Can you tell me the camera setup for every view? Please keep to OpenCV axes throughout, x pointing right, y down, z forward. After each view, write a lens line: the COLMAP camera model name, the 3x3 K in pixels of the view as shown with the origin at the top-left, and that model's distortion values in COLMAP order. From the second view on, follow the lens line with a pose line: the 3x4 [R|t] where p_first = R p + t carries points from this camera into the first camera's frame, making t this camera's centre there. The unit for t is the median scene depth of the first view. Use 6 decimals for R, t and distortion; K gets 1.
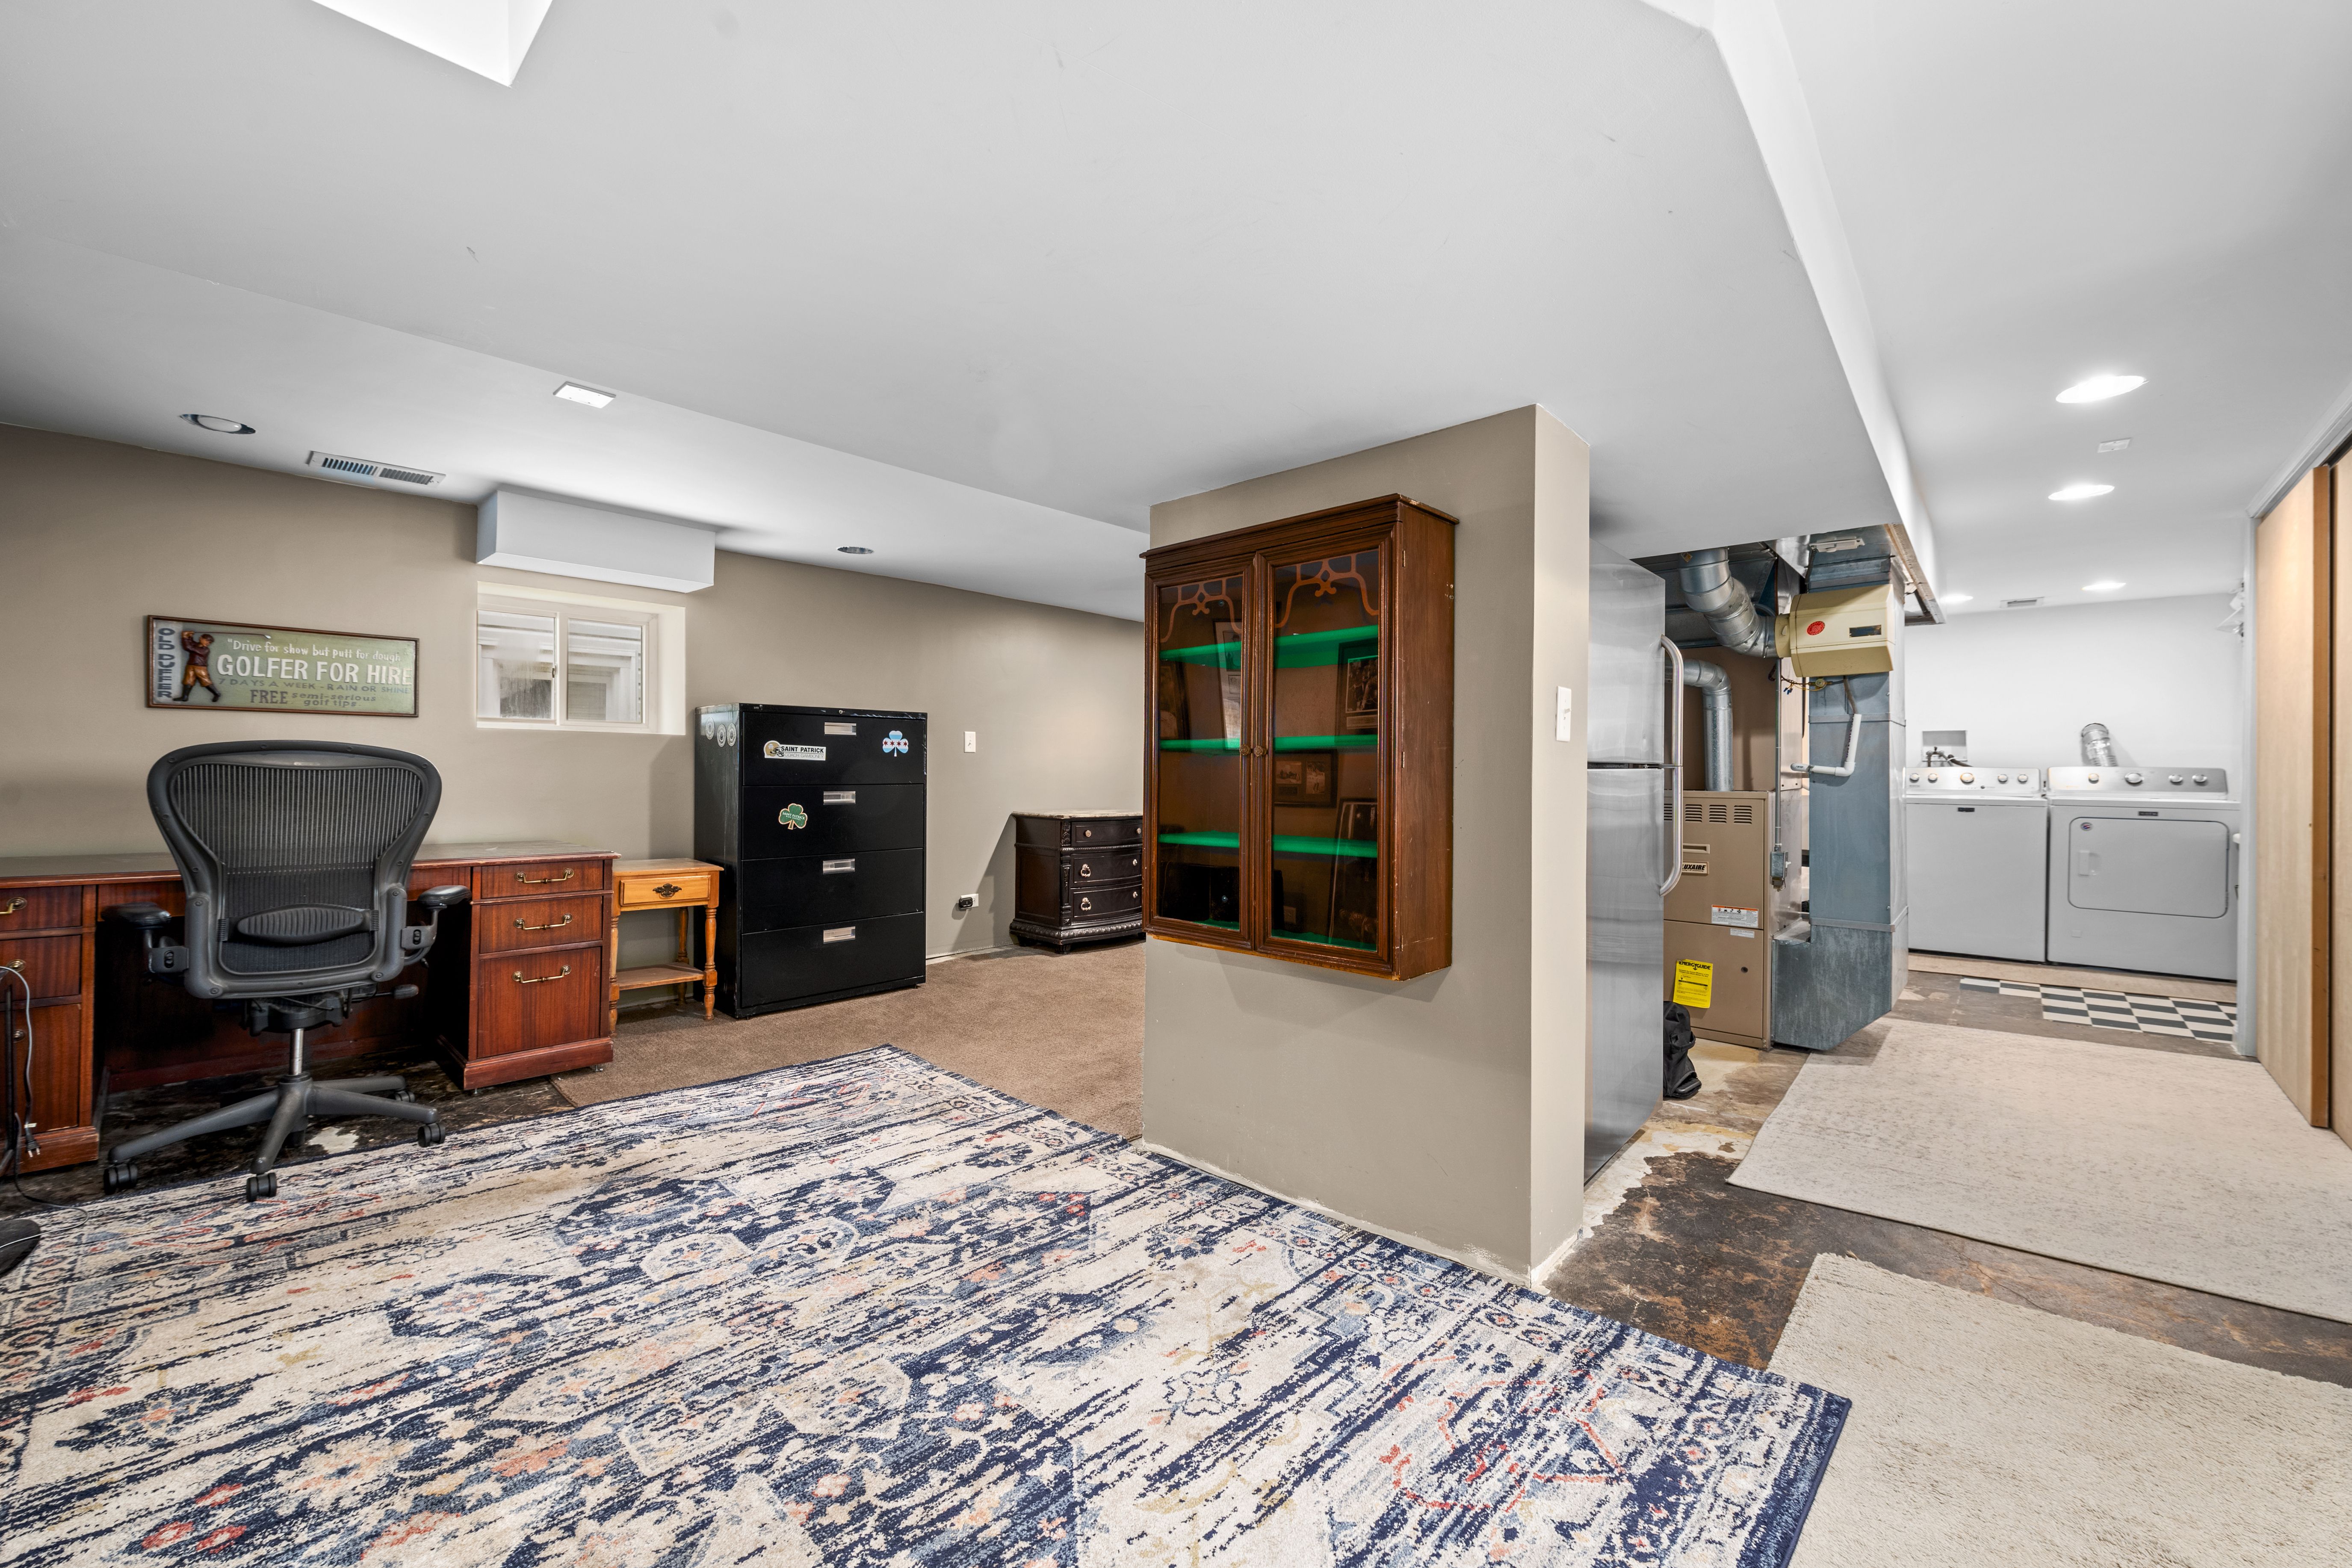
lens RADIAL K [[931.5, 0, 1175.2], [0, 931.5, 775.5], [0, 0, 1]] dist [-0.001354, -0.000236]
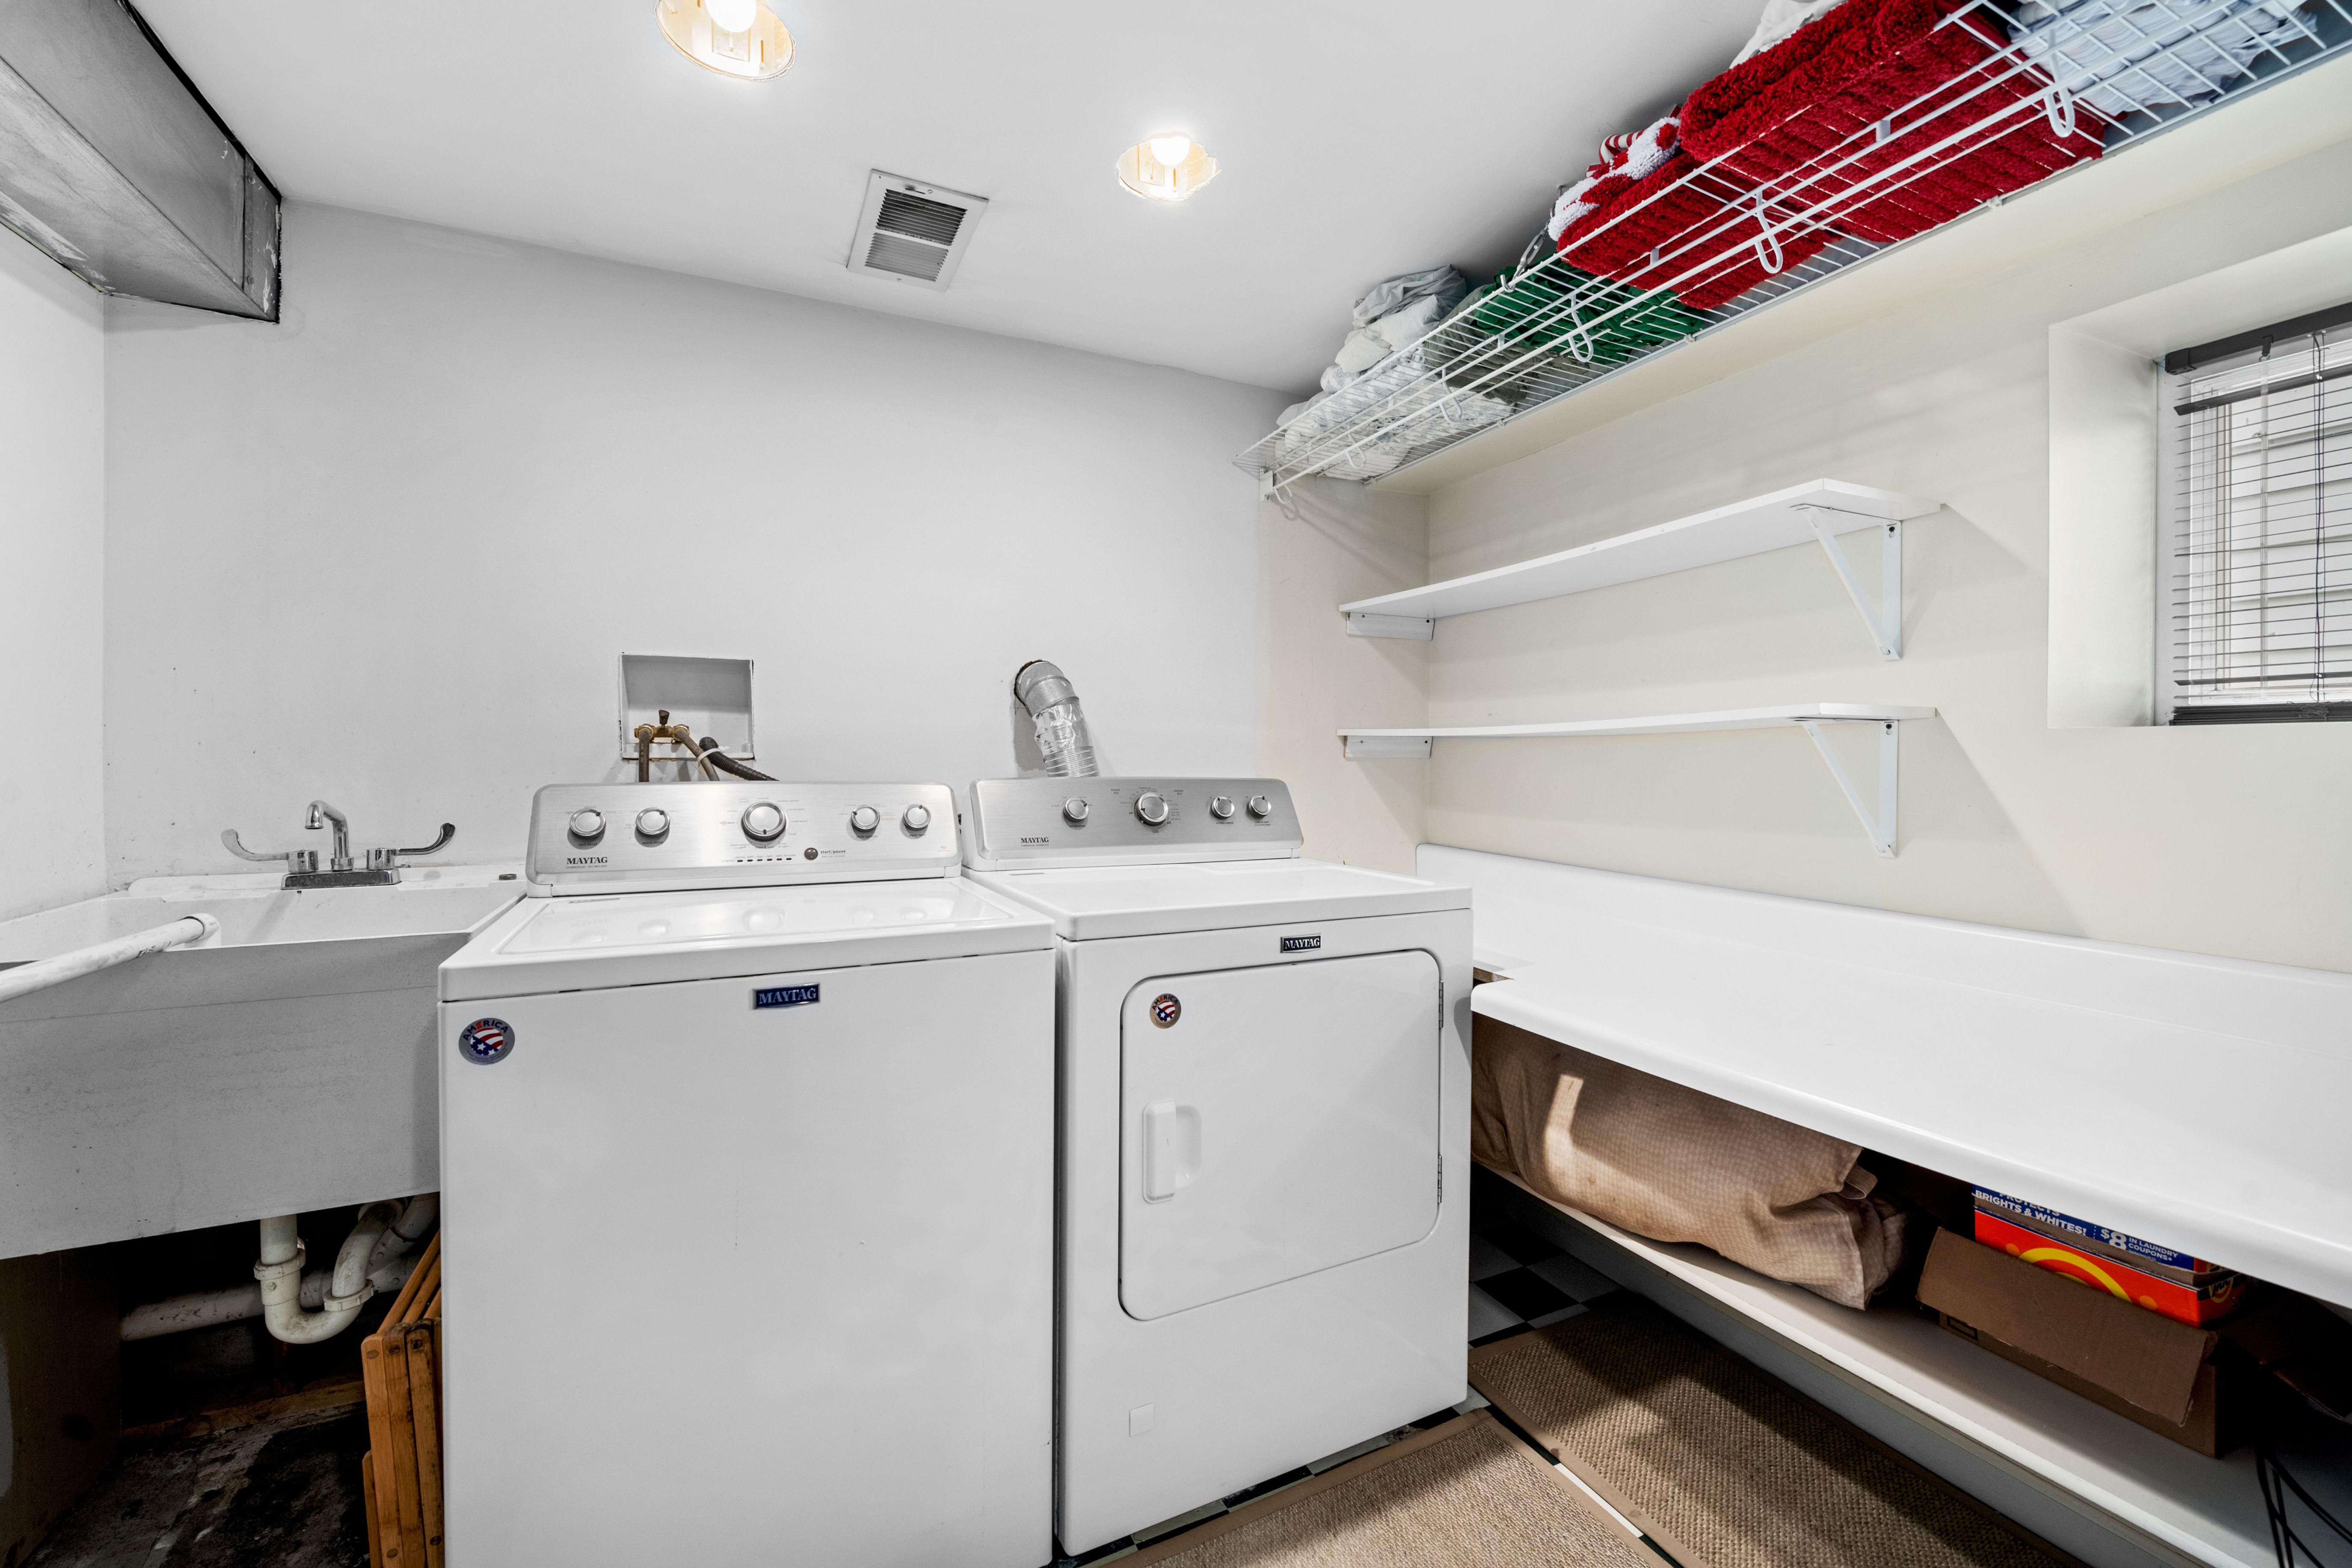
lens RADIAL K [[931.5, 0, 1175.2], [0, 931.5, 775.5], [0, 0, 1]] dist [-0.001354, -0.000236]
pose [[0.381893, -0.006505, 0.924184, 0.629269], [0.008956, 0.999954, 0.003338, -0.010697], [-0.924163, 0.007003, 0.381933, 0.765746]]
